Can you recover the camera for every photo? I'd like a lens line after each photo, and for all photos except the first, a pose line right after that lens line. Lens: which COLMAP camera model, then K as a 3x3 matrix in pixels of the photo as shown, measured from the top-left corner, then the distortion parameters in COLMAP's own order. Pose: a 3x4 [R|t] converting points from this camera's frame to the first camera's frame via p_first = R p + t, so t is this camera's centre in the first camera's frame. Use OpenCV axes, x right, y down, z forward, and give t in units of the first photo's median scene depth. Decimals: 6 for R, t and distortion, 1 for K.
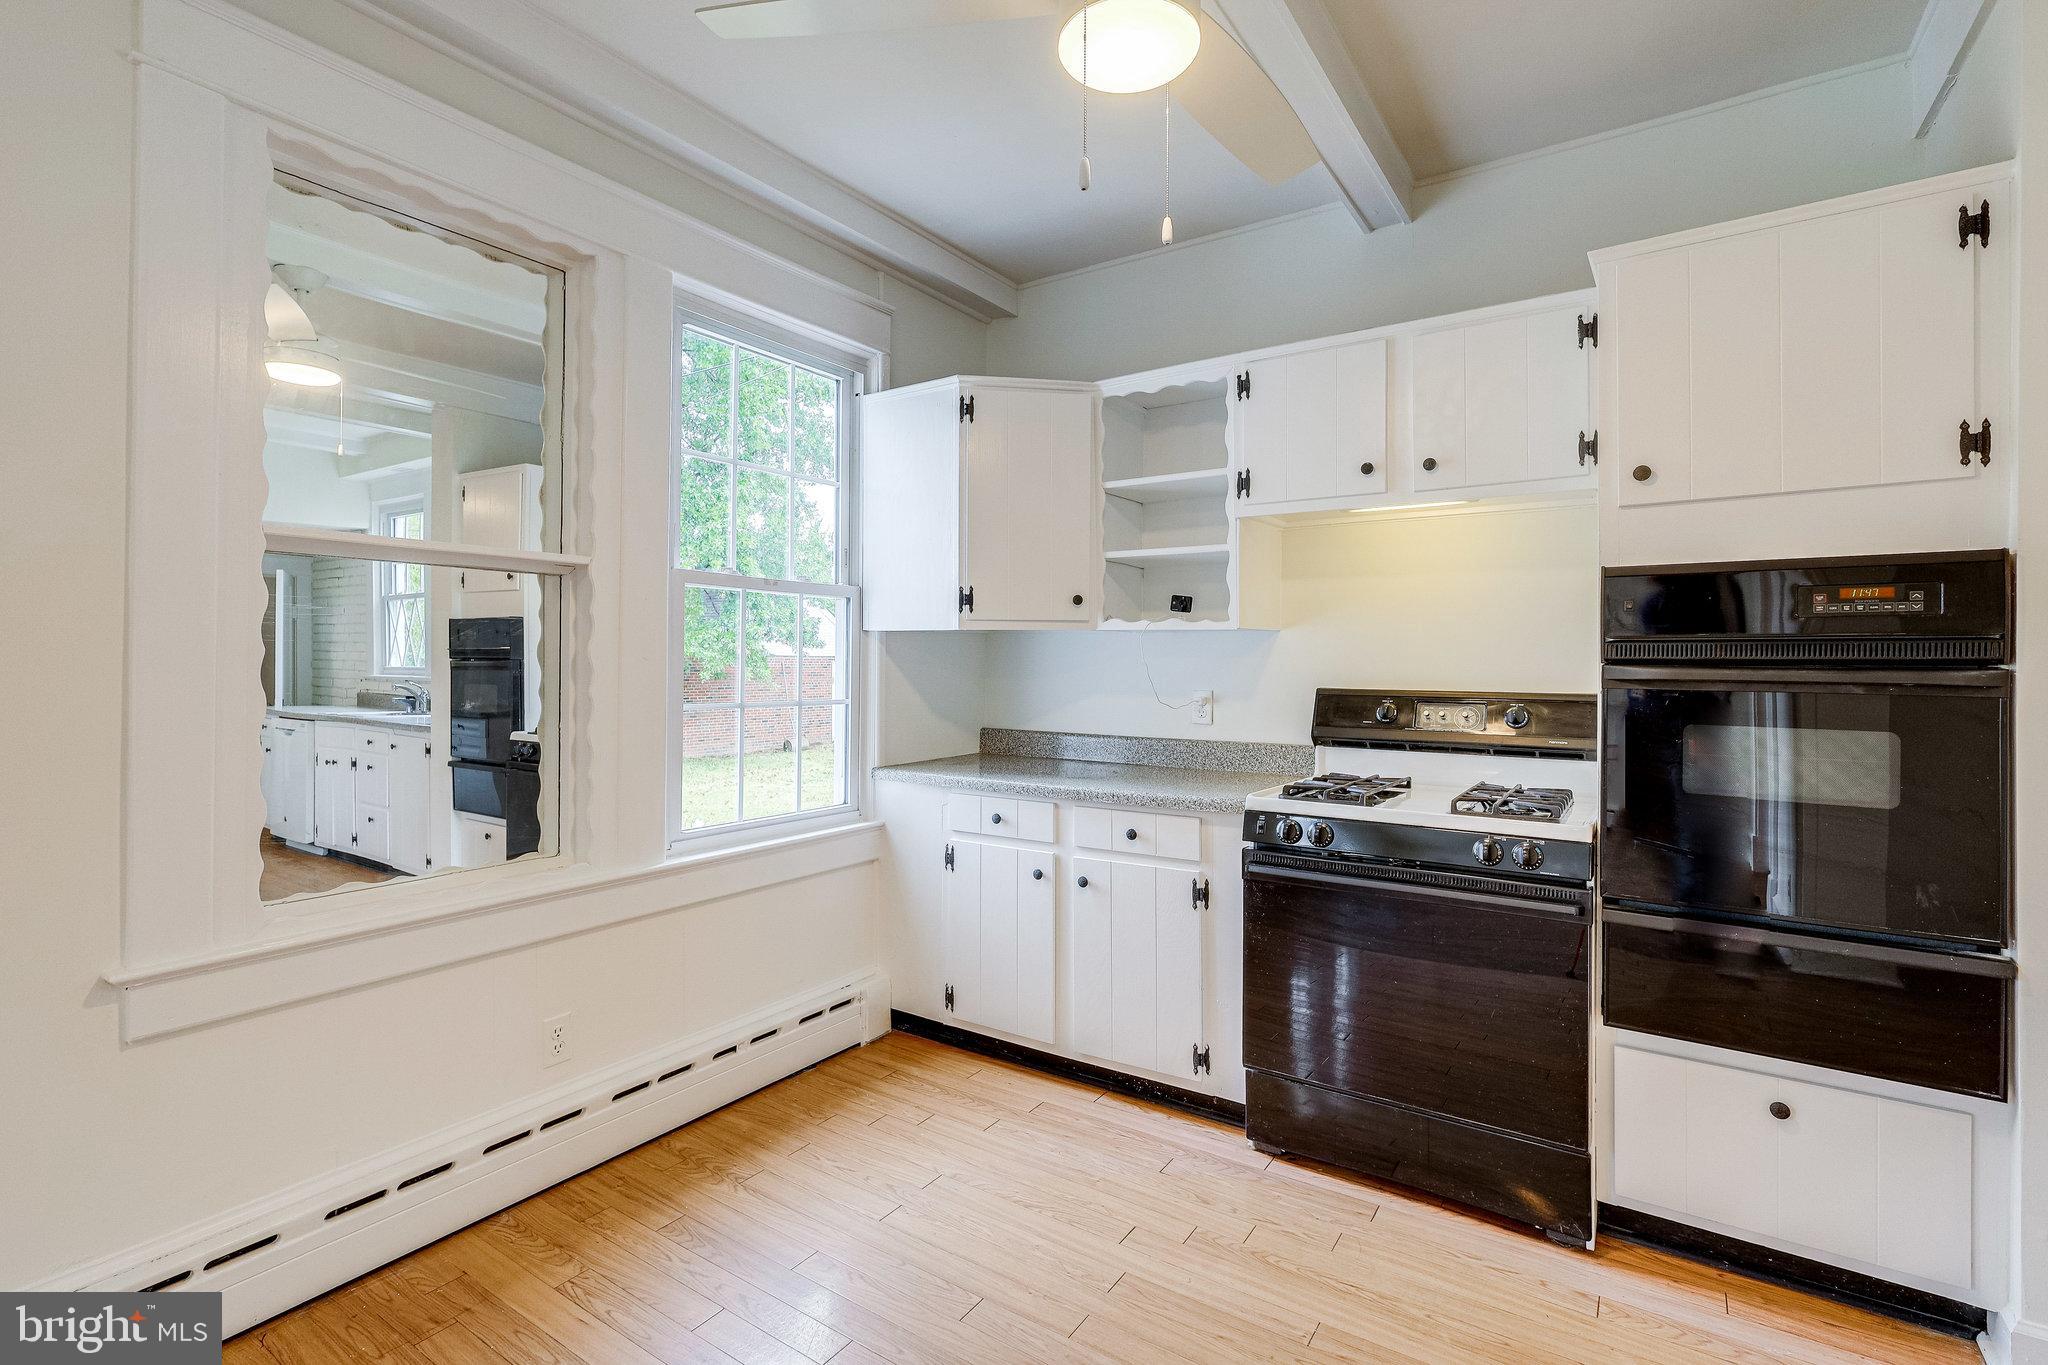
lens RADIAL K [[965.2, 0, 1014.8], [0, 965.2, 673.7], [0, 0, 1]] dist [0.012665, 0.000000]
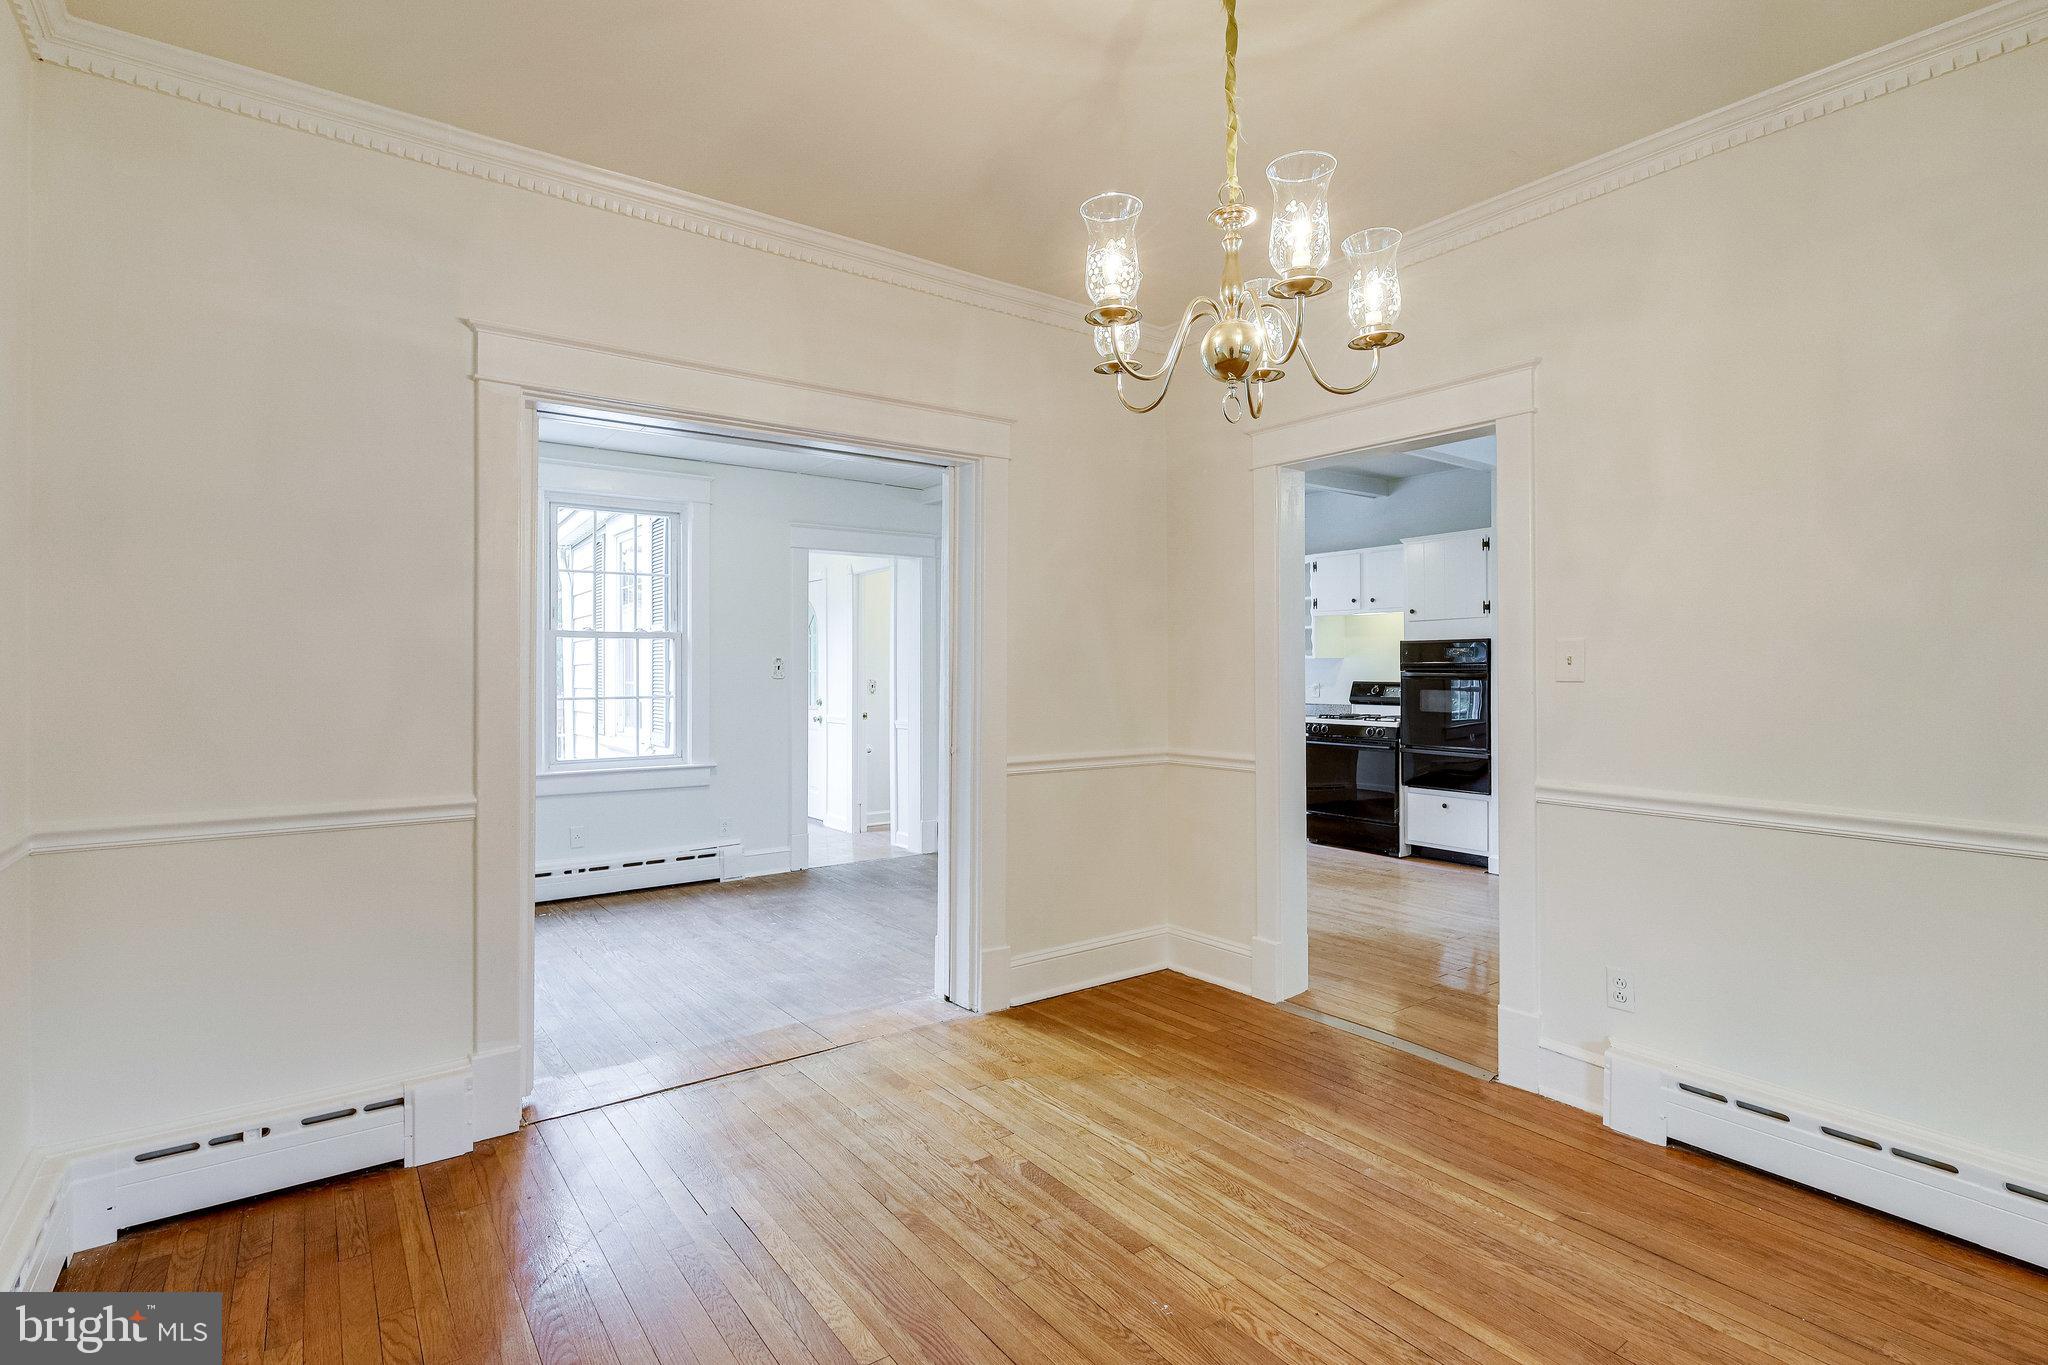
lens RADIAL K [[965.2, 0, 1014.8], [0, 965.2, 673.7], [0, 0, 1]] dist [0.012665, 0.000000]
pose [[0.940070, -0.004059, -0.340957, 0.492730], [0.001154, 0.999961, -0.008723, 0.023876], [0.340979, 0.007806, 0.940039, -2.381179]]
